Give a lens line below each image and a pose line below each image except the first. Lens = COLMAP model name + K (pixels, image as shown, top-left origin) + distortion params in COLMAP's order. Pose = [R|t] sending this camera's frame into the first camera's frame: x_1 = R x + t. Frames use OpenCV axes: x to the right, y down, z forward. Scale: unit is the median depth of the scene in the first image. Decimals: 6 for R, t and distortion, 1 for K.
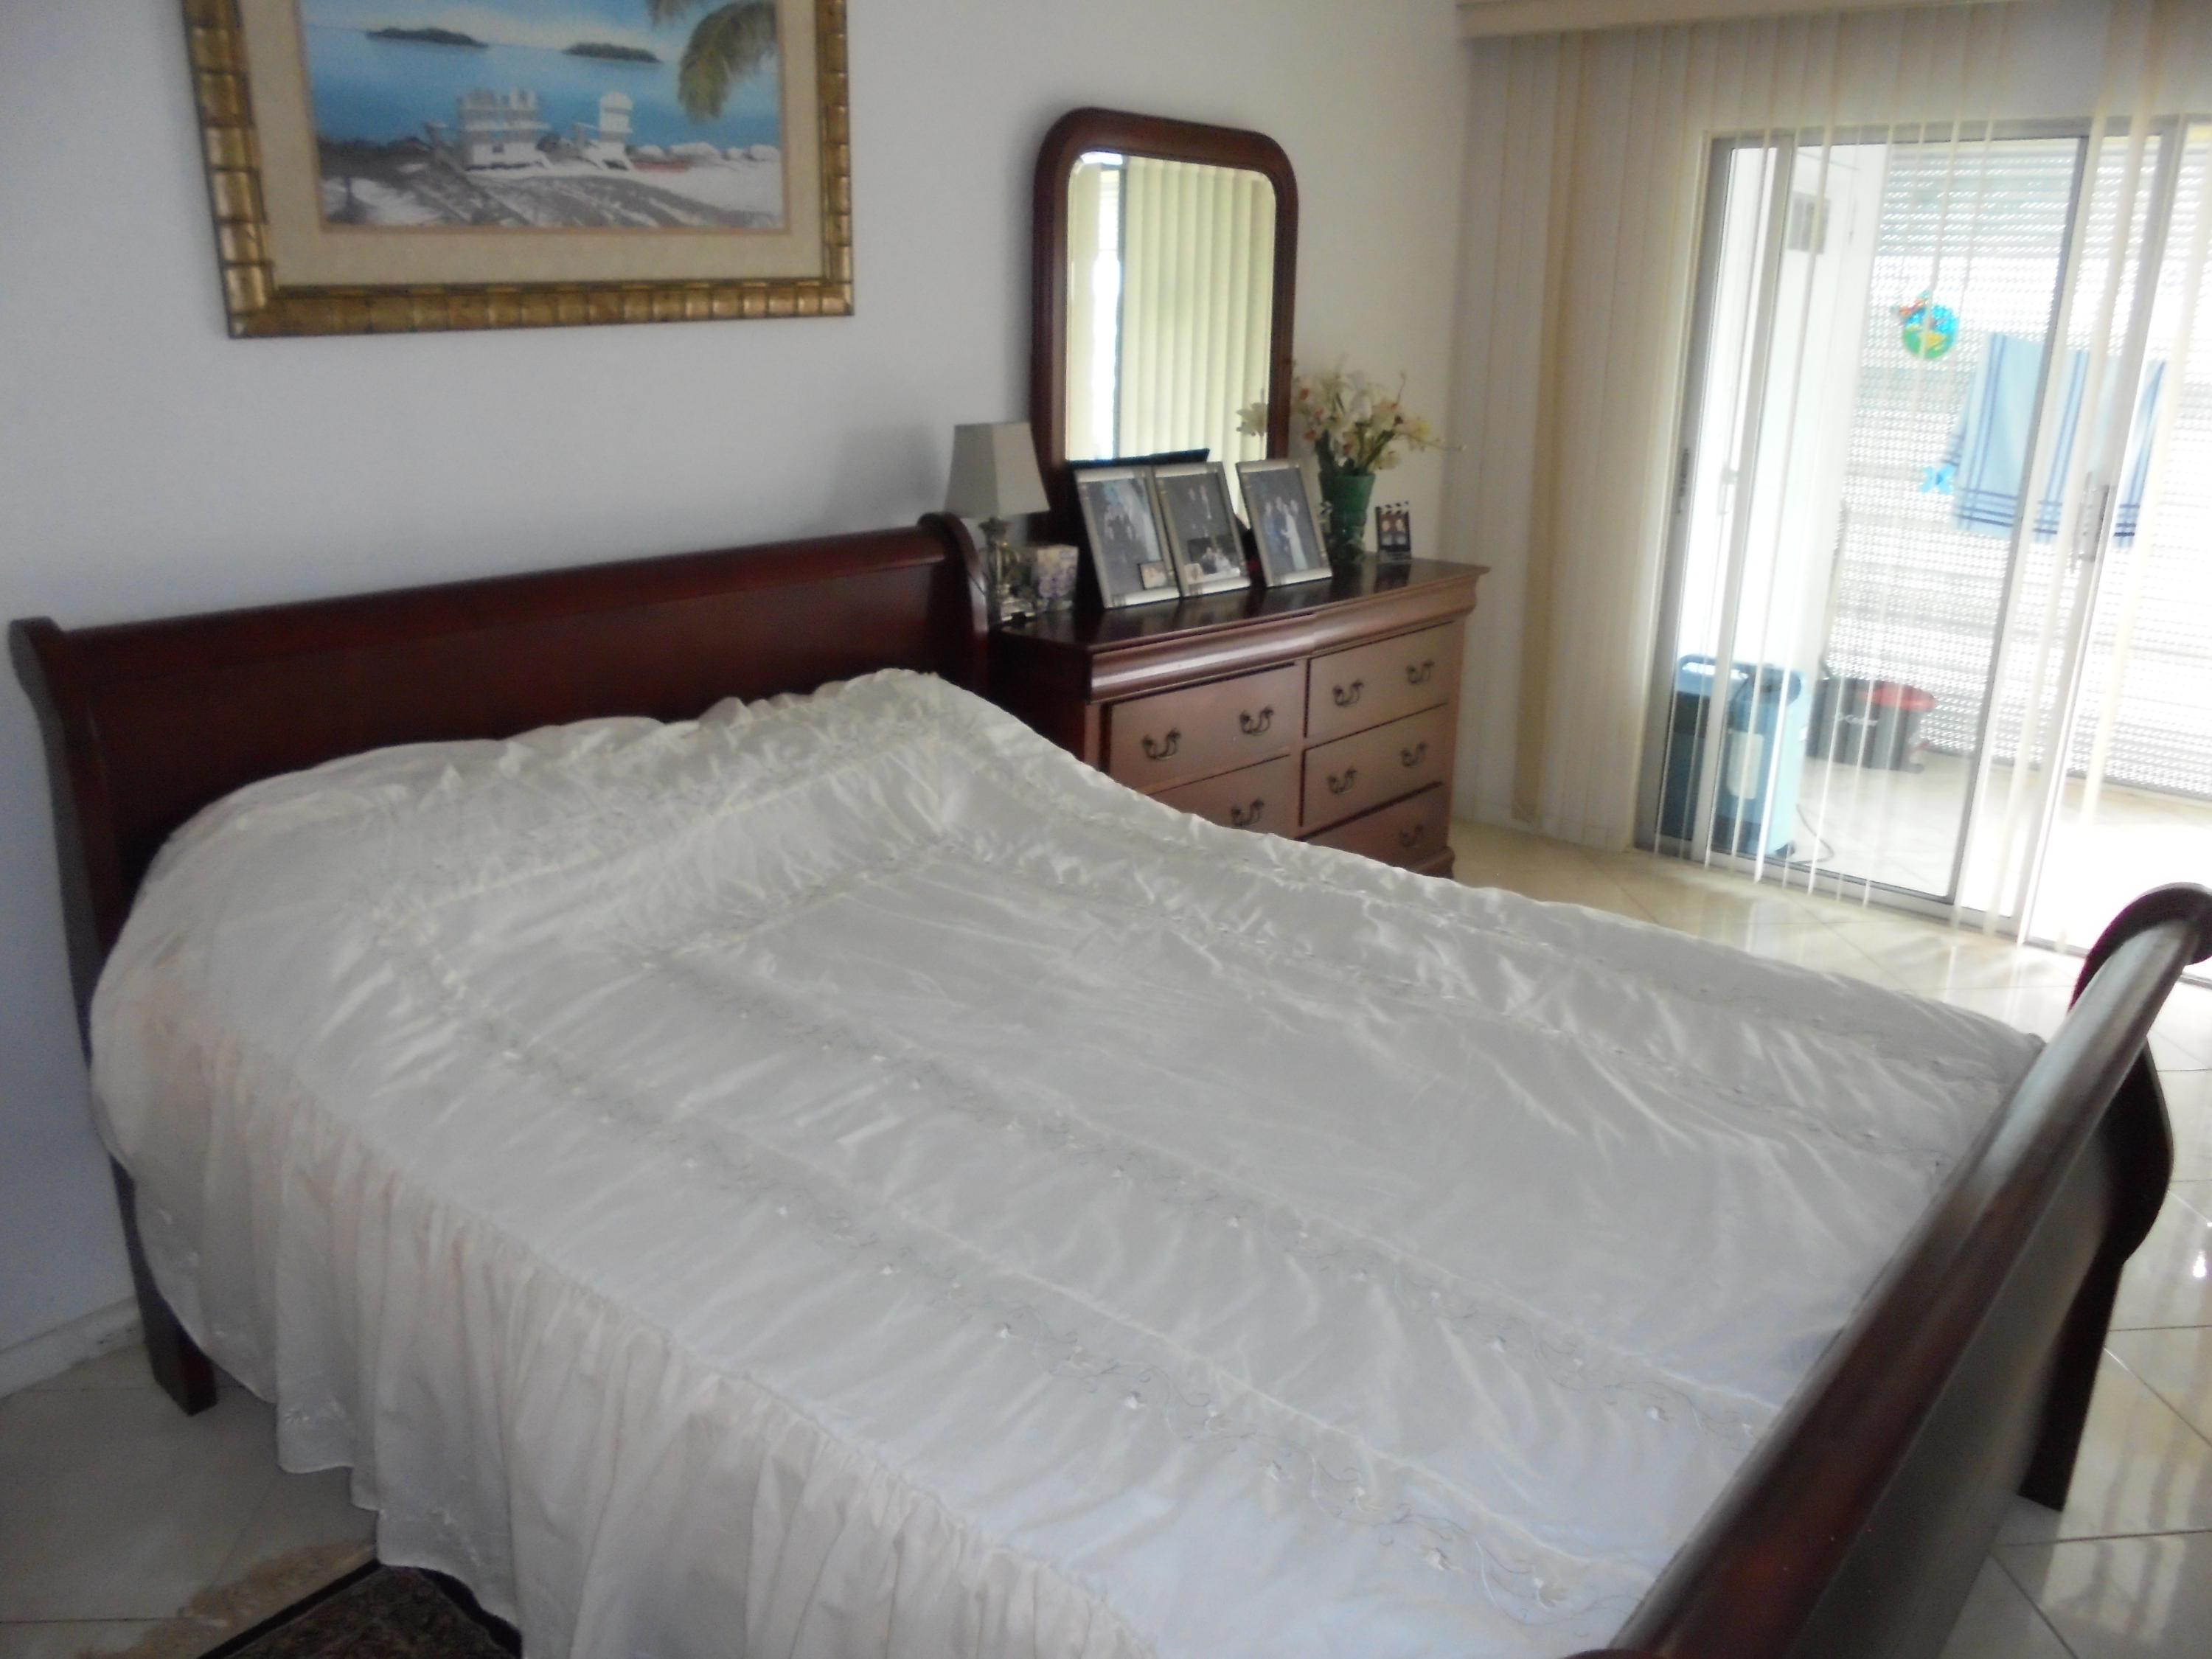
lens RADIAL K [[1661.5, 0, 1113.7], [0, 1661.5, 839.3], [0, 0, 1]] dist [-0.125323, 0.100335]
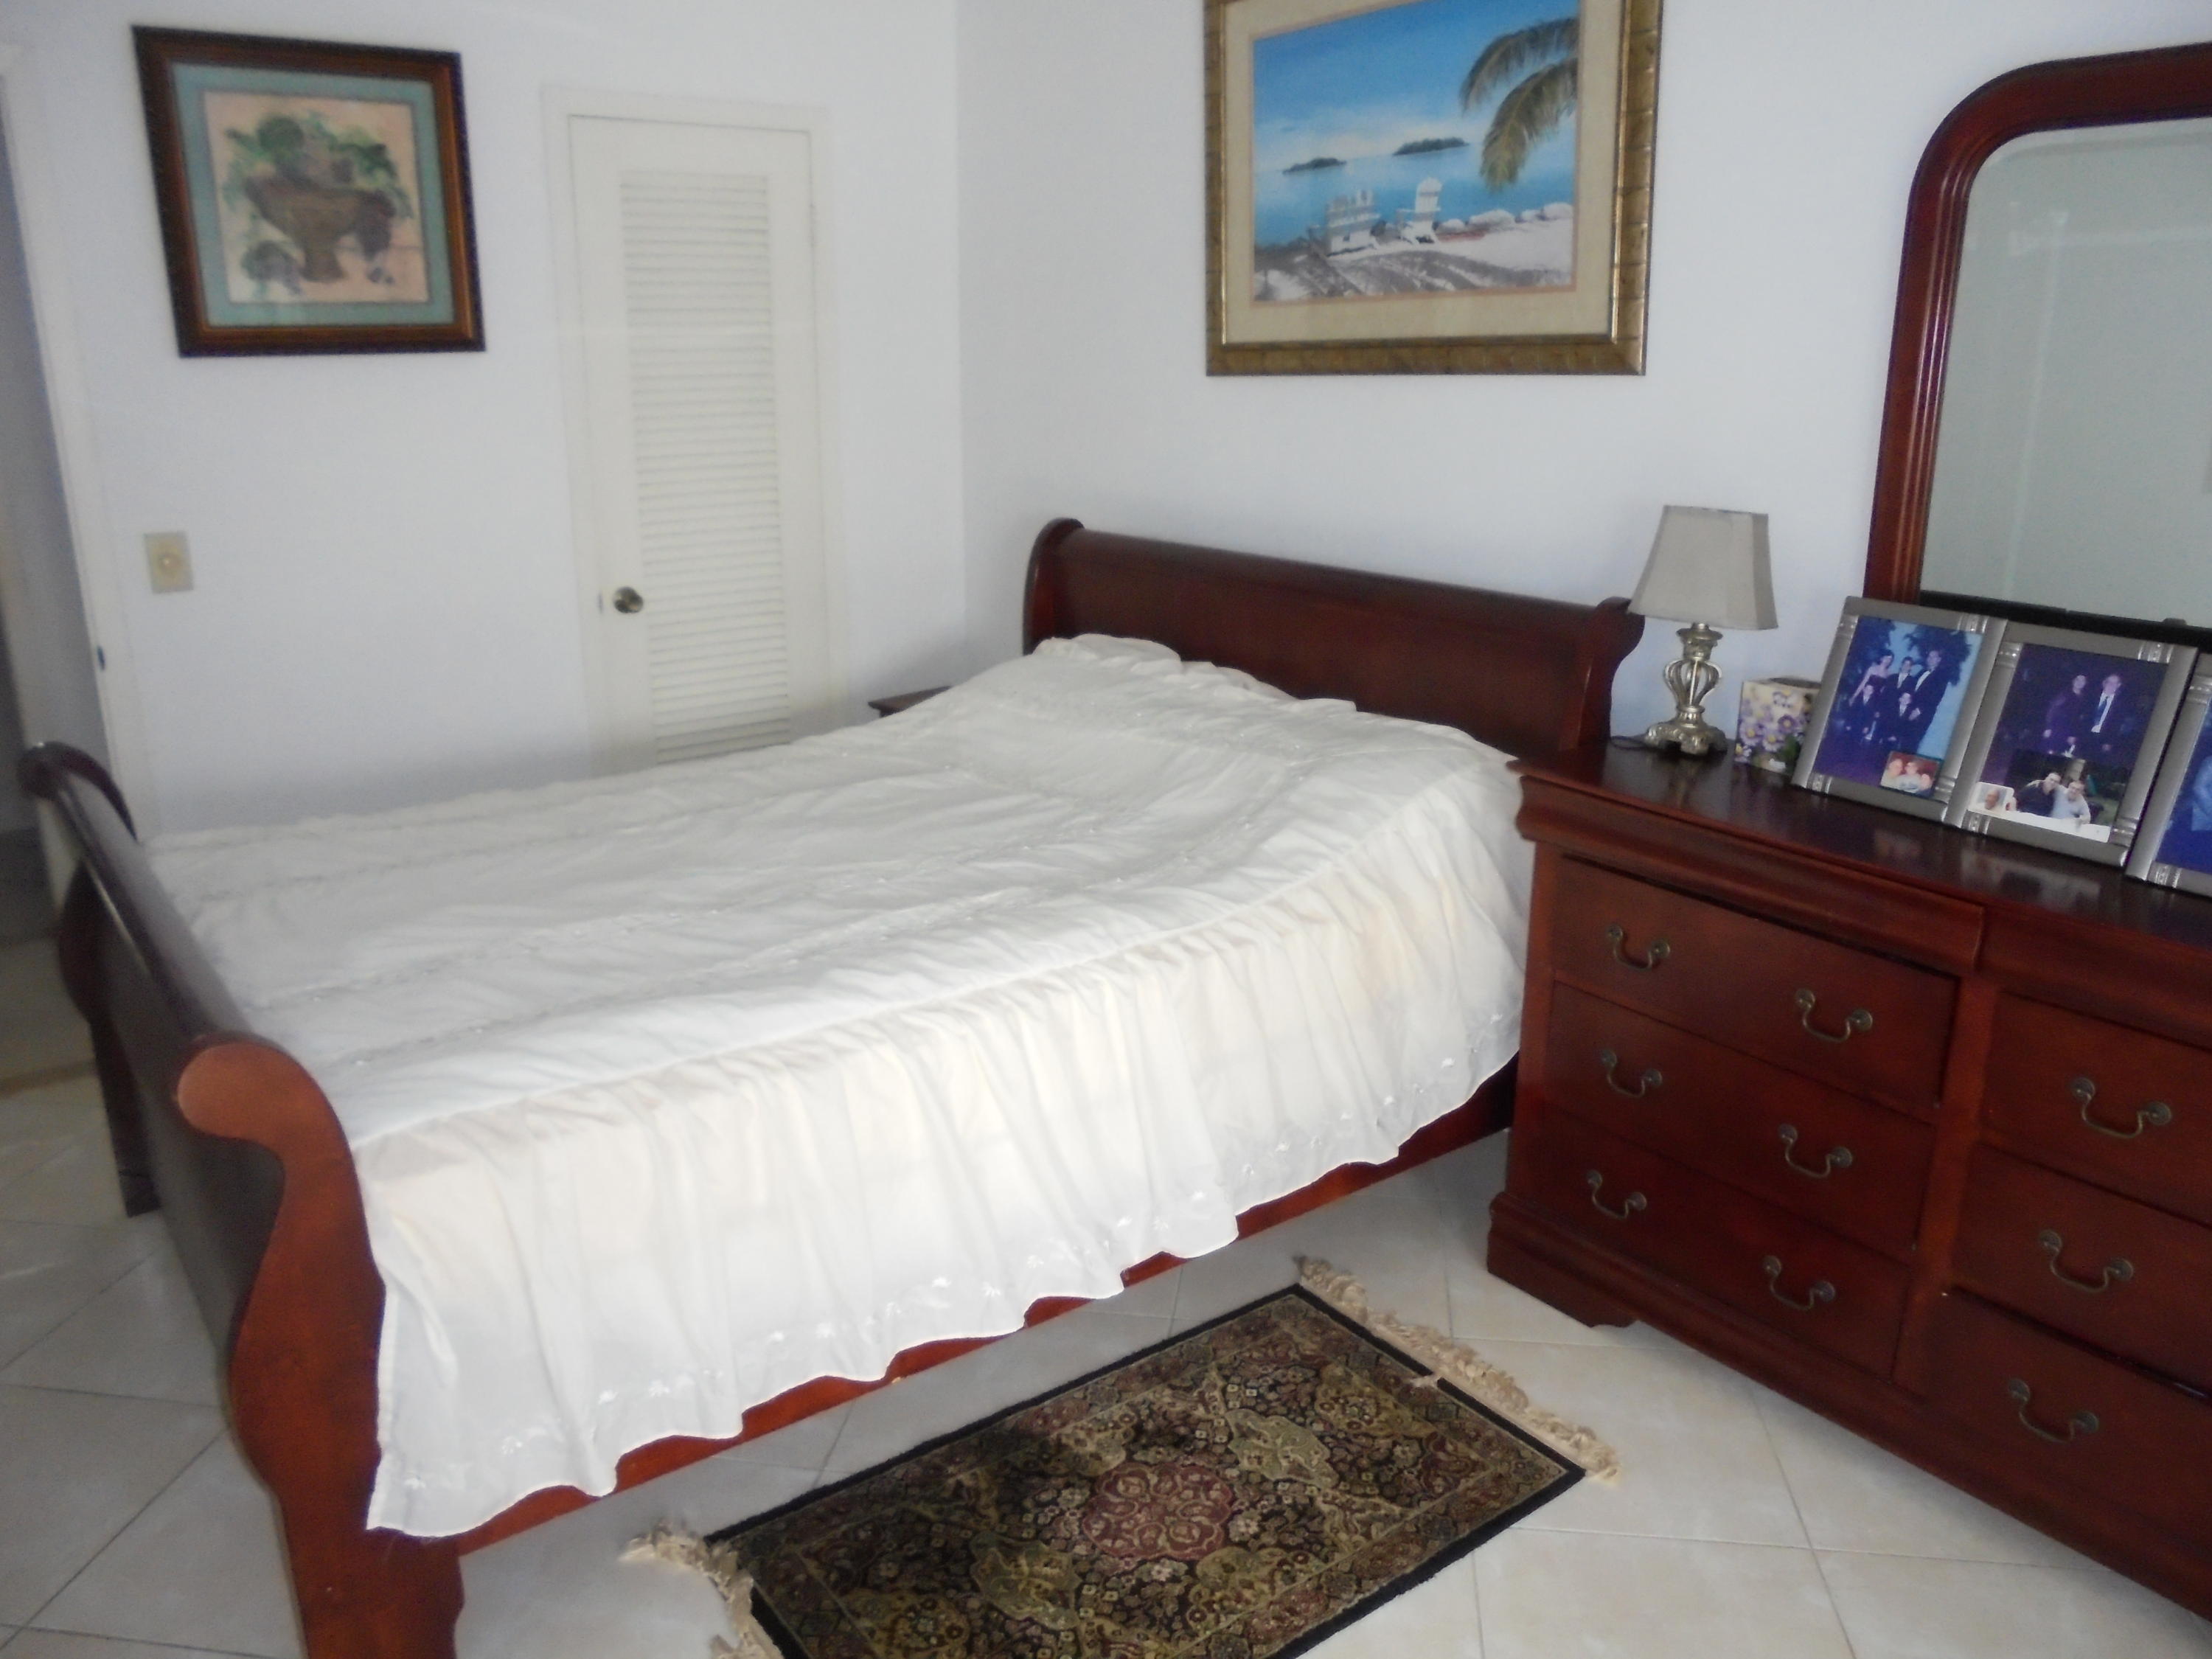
lens RADIAL K [[1661.5, 0, 1106.0], [0, 1661.5, 833.6], [0, 0, 1]] dist [-0.125323, 0.100335]
pose [[-0.221326, 0.266224, -0.938158, 0.977038], [-0.299884, 0.896821, 0.325241, -0.347761], [0.927946, 0.353323, -0.118653, 1.084016]]
